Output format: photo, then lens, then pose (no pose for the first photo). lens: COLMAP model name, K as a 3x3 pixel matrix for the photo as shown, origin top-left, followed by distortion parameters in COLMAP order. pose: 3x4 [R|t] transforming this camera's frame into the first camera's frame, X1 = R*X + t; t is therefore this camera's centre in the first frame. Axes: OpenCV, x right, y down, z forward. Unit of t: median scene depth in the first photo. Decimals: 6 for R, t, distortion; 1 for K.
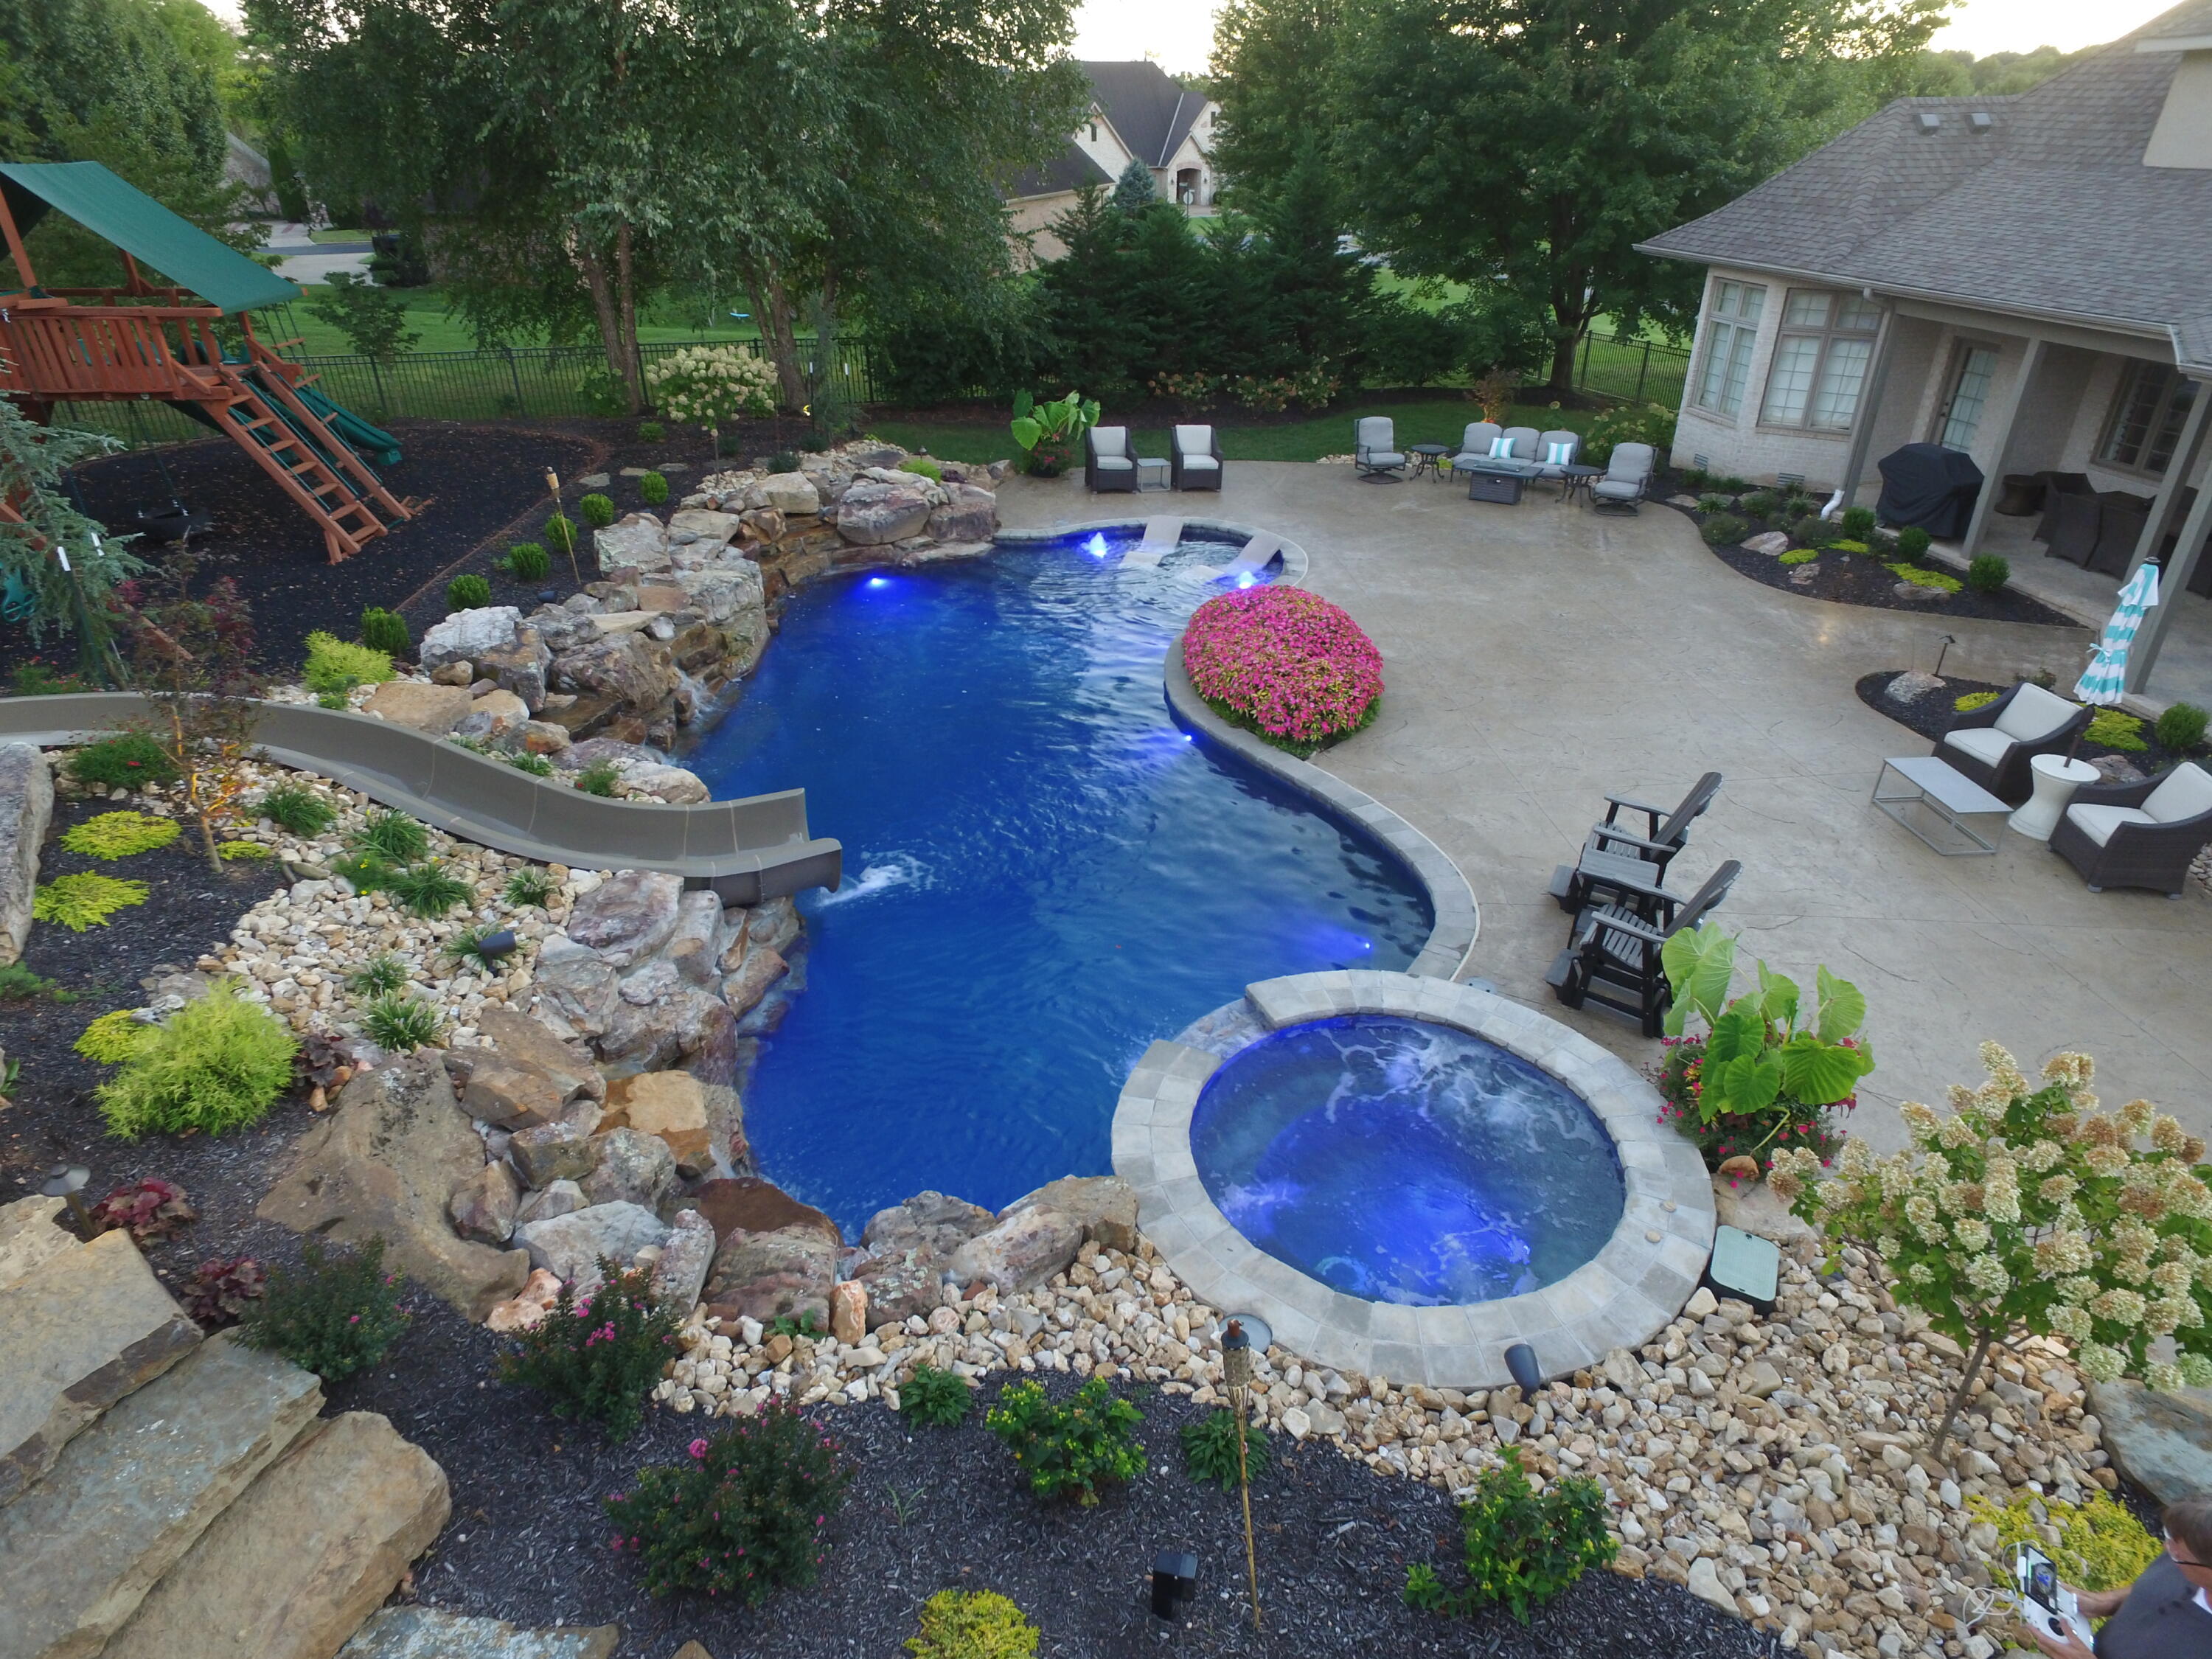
lens RADIAL K [[1290.1, 0, 1102.6], [0, 1290.1, 827.0], [0, 0, 1]] dist [-0.008926, 0.013566]
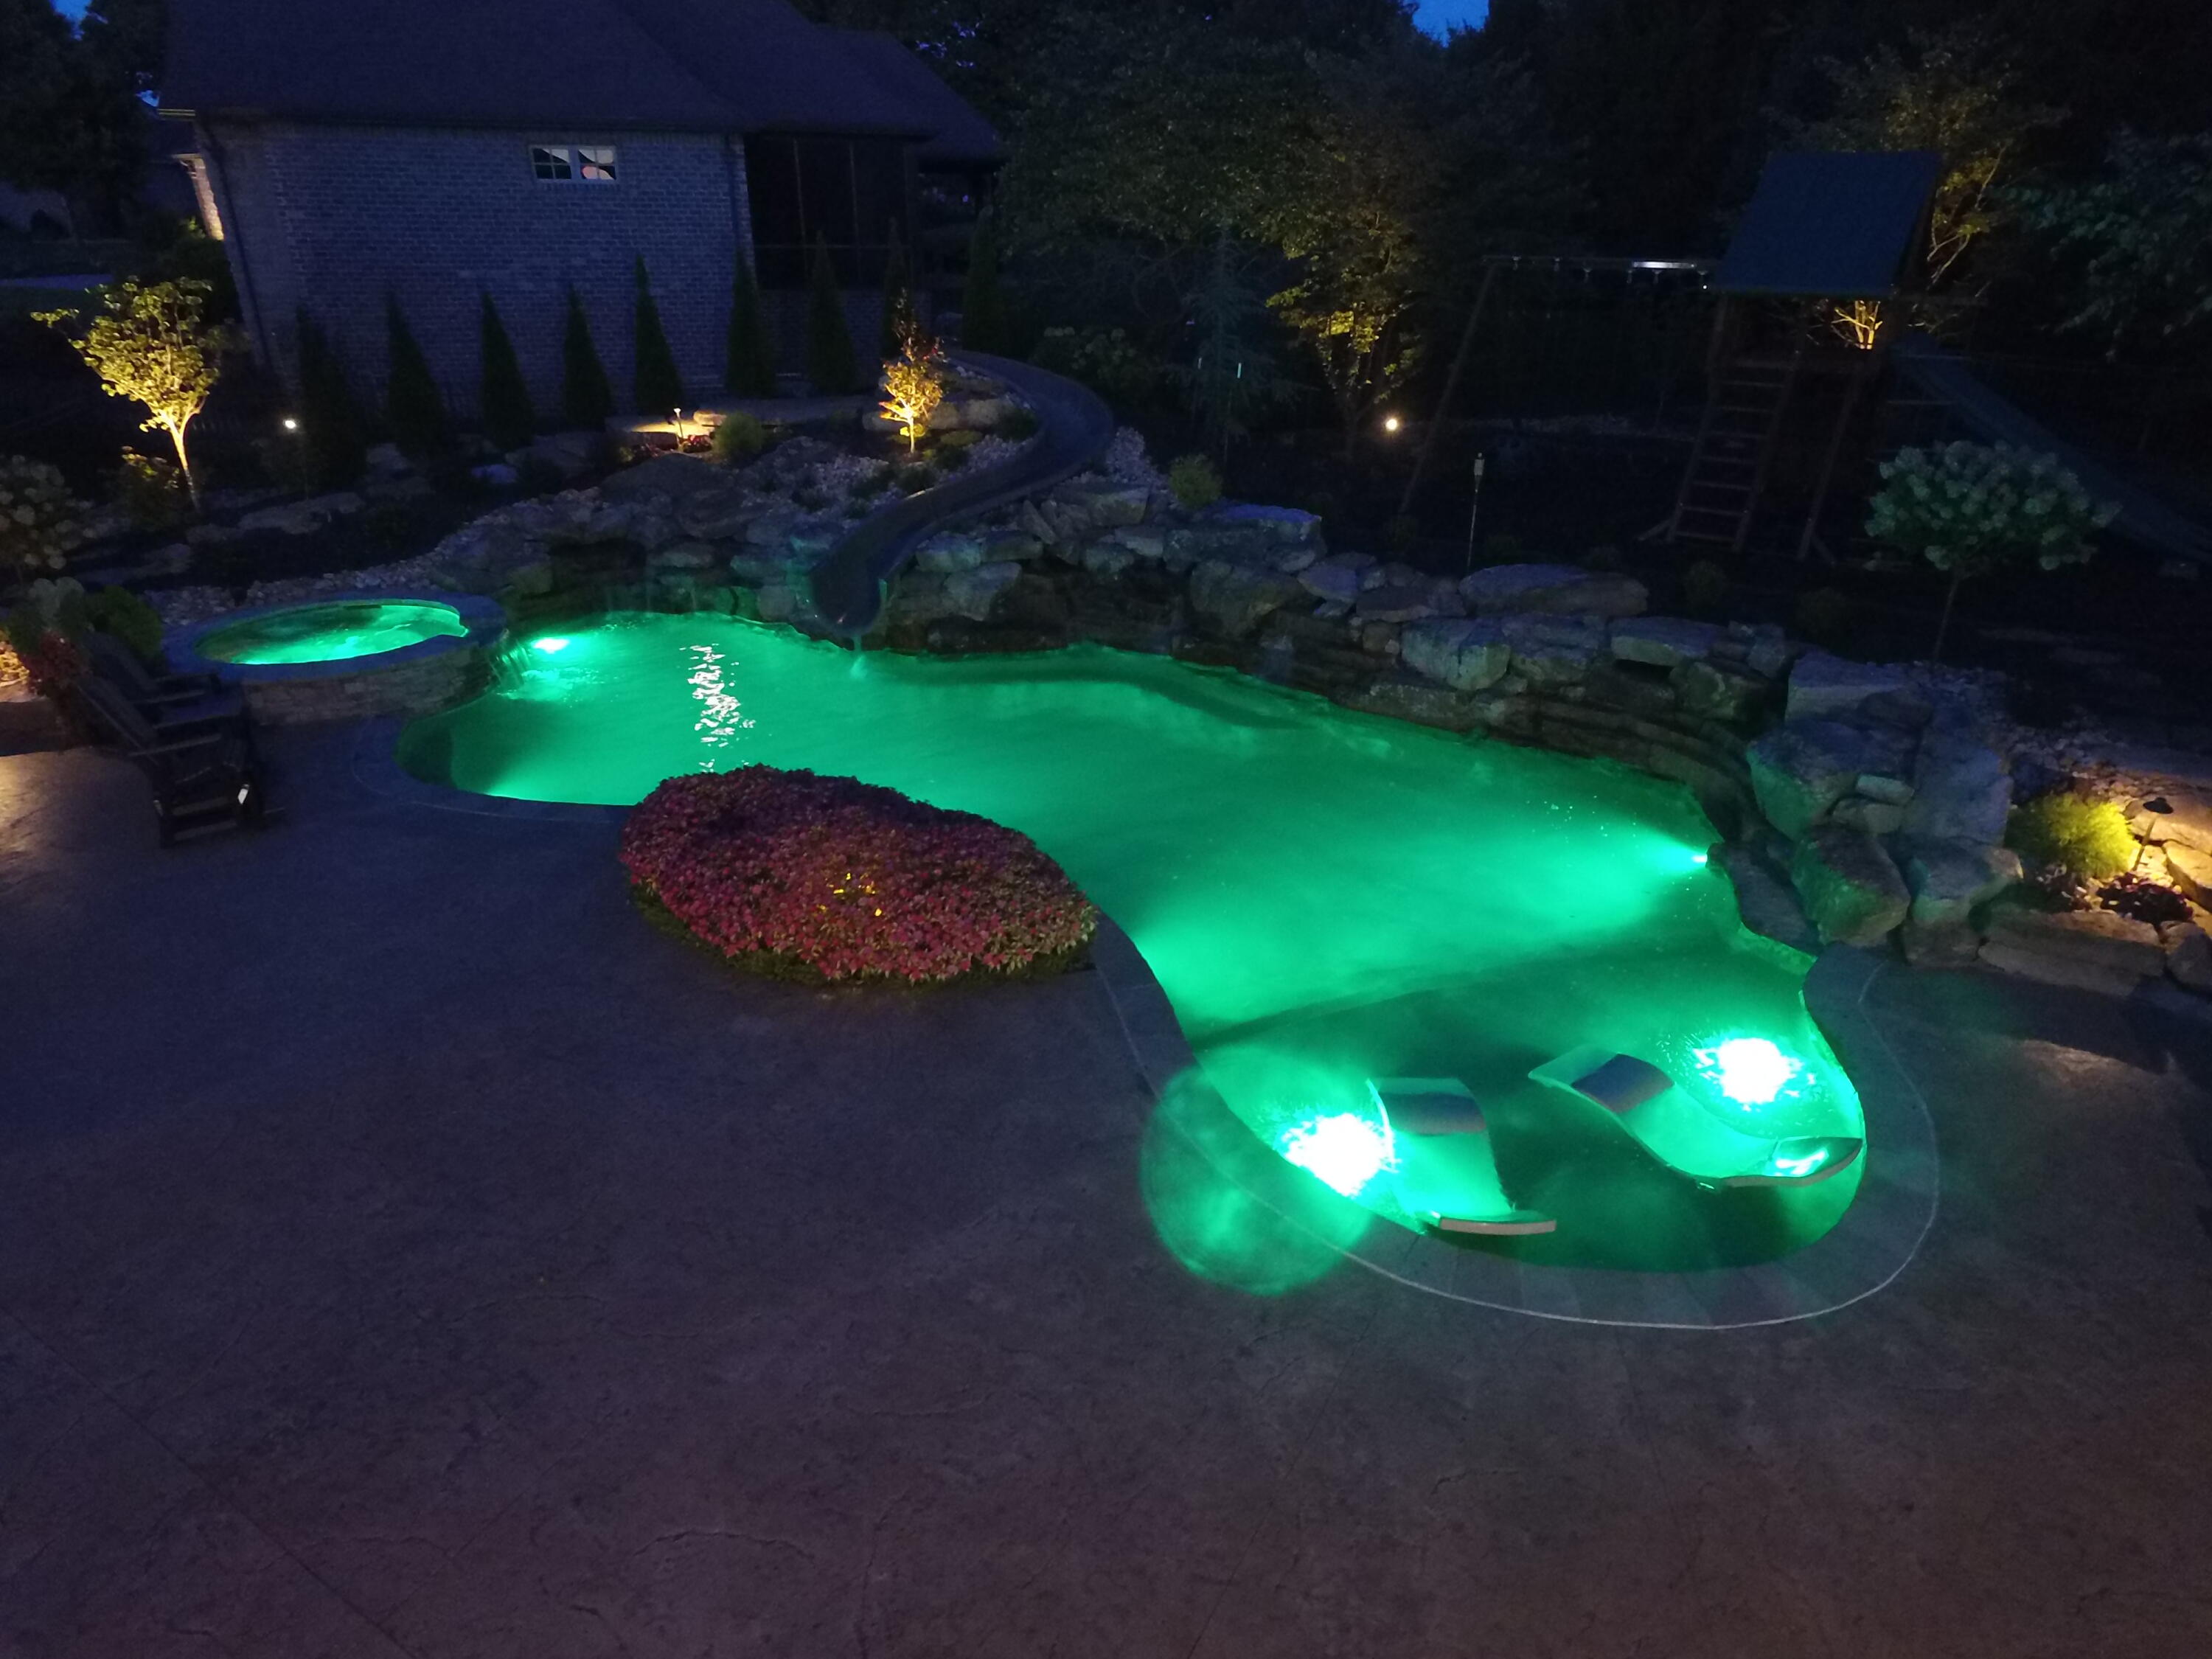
lens RADIAL K [[1290.1, 0, 1106.9], [0, 1290.1, 830.0], [0, 0, 1]] dist [-0.008926, 0.013566]
pose [[-0.604597, 0.339752, -0.720438, 0.632769], [-0.389127, 0.663210, 0.639322, -0.748803], [0.695013, 0.666874, -0.268768, 1.581060]]
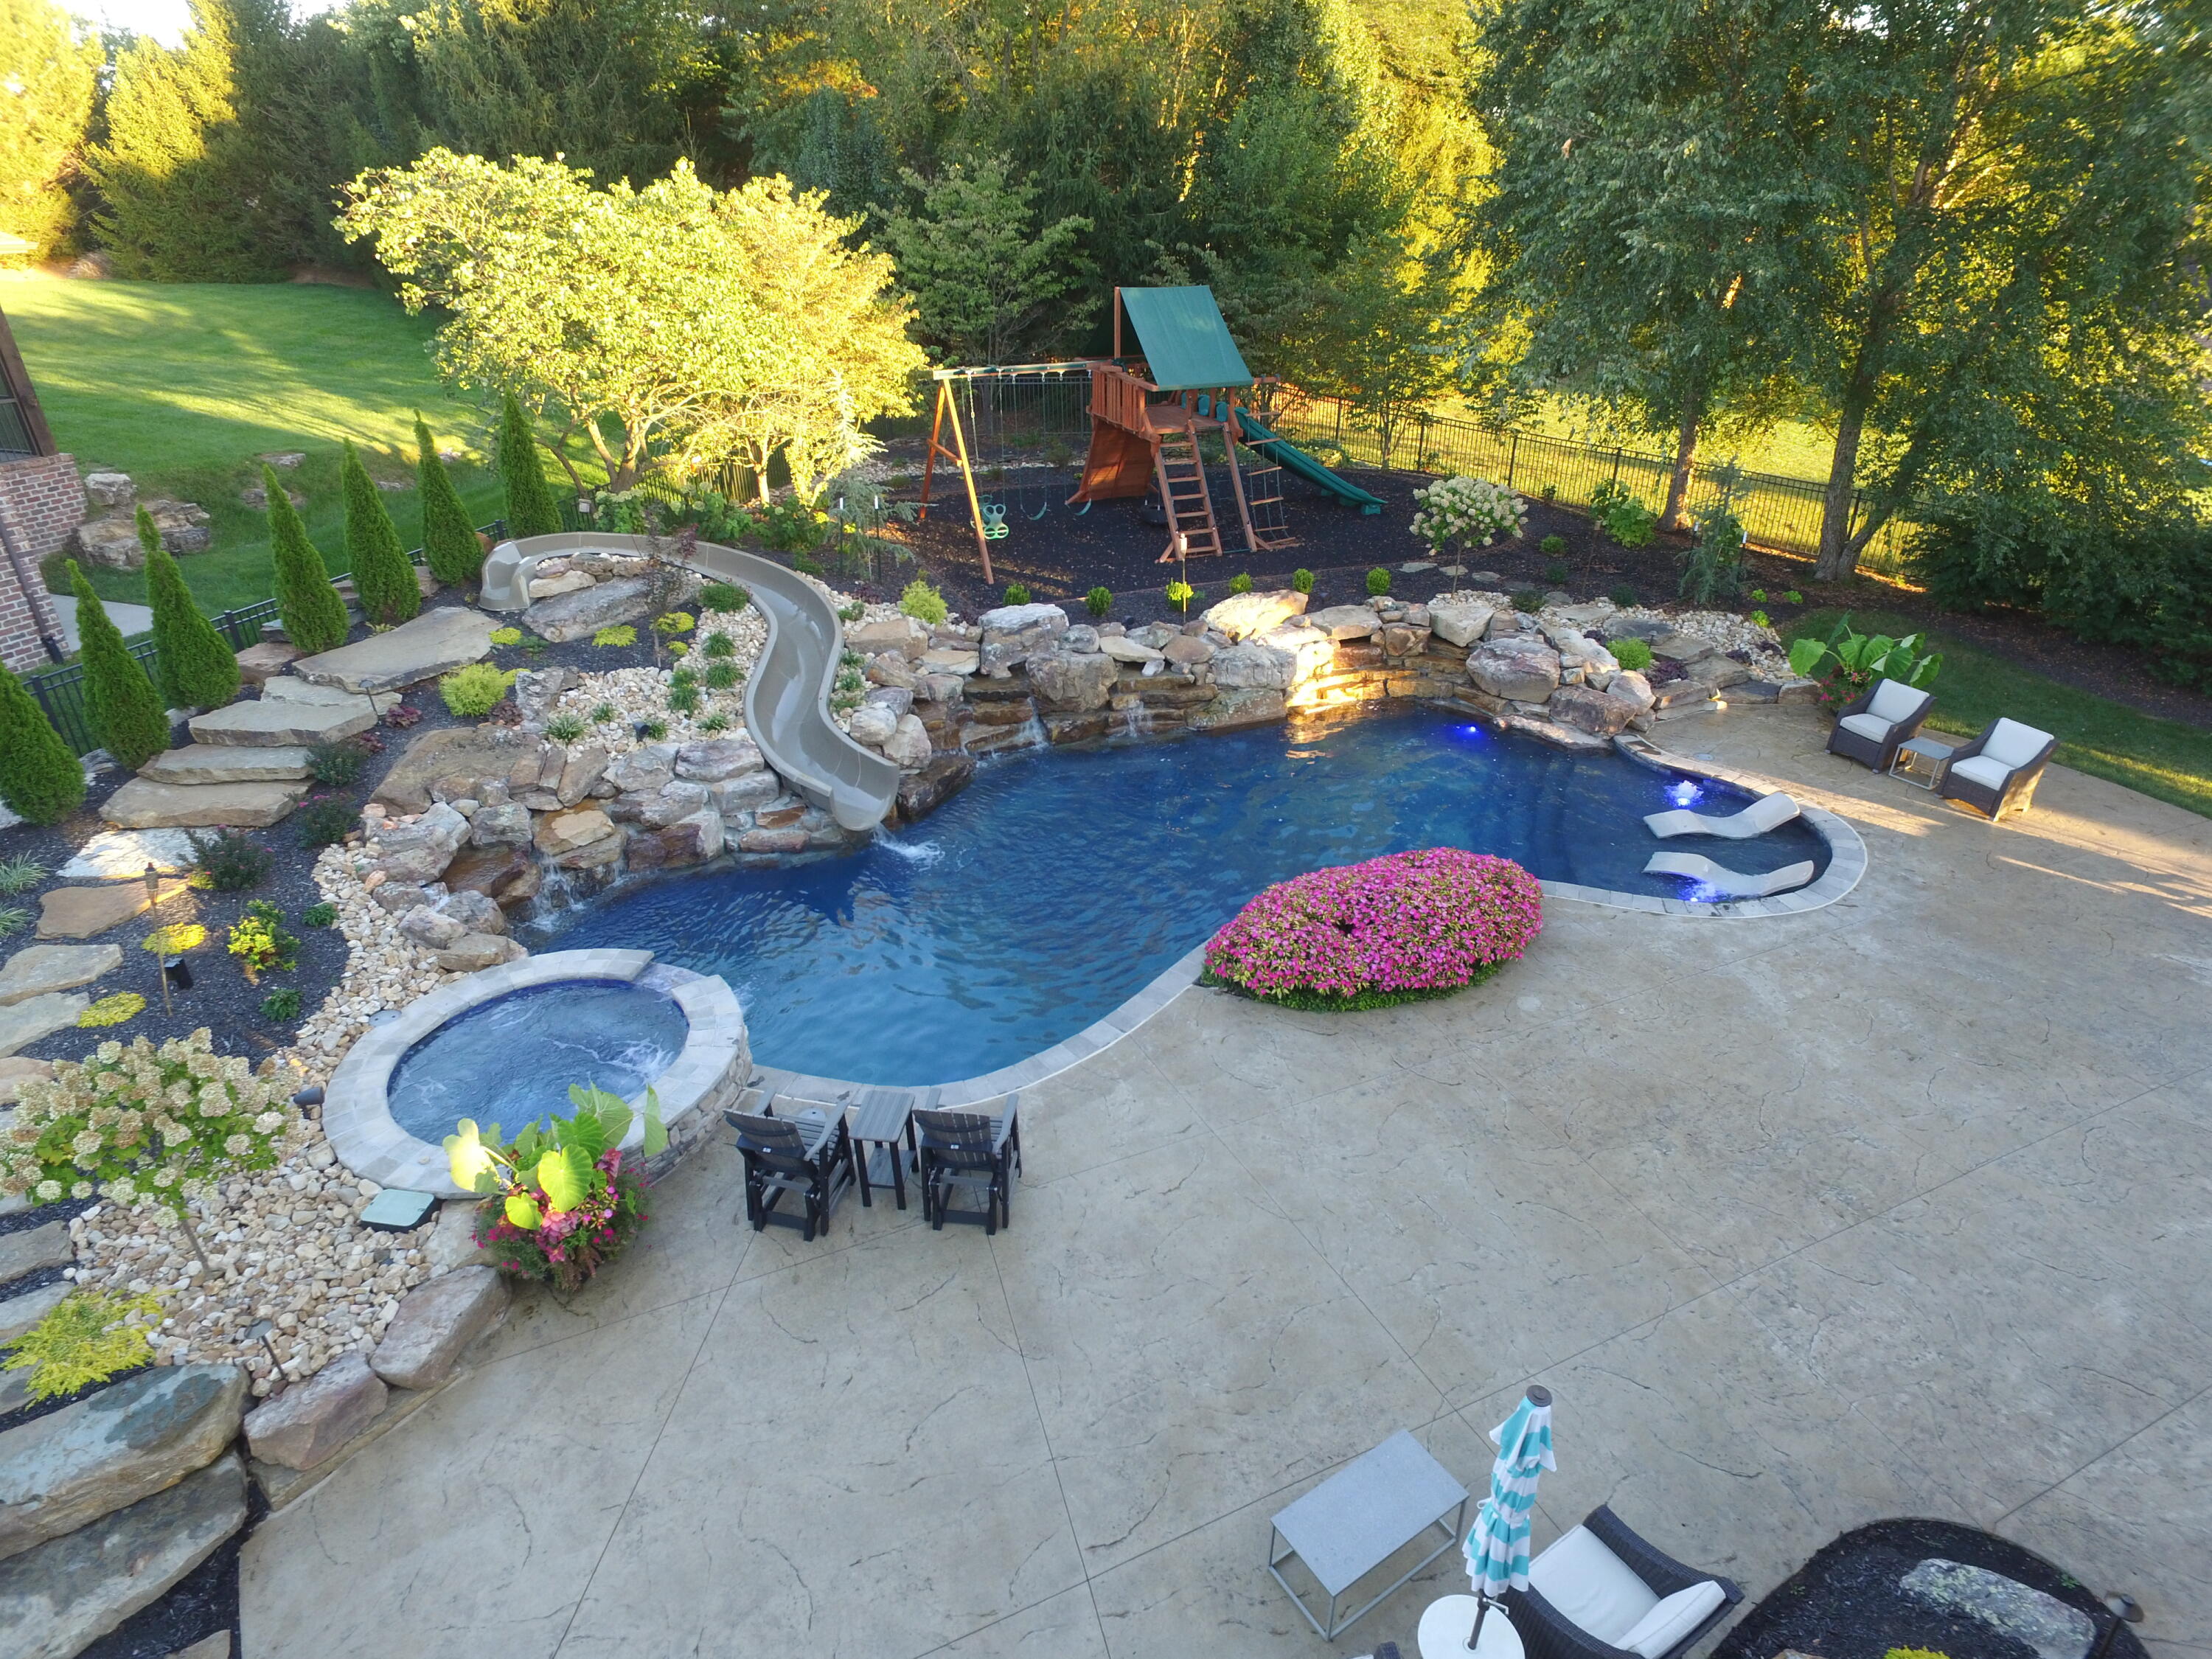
lens RADIAL K [[1290.1, 0, 1106.7], [0, 1290.1, 826.8], [0, 0, 1]] dist [-0.008926, 0.013566]
pose [[0.322037, 0.433061, -0.841873, 1.022591], [-0.452169, 0.851622, 0.265110, -0.431638], [0.831766, 0.295293, 0.470071, 0.500847]]
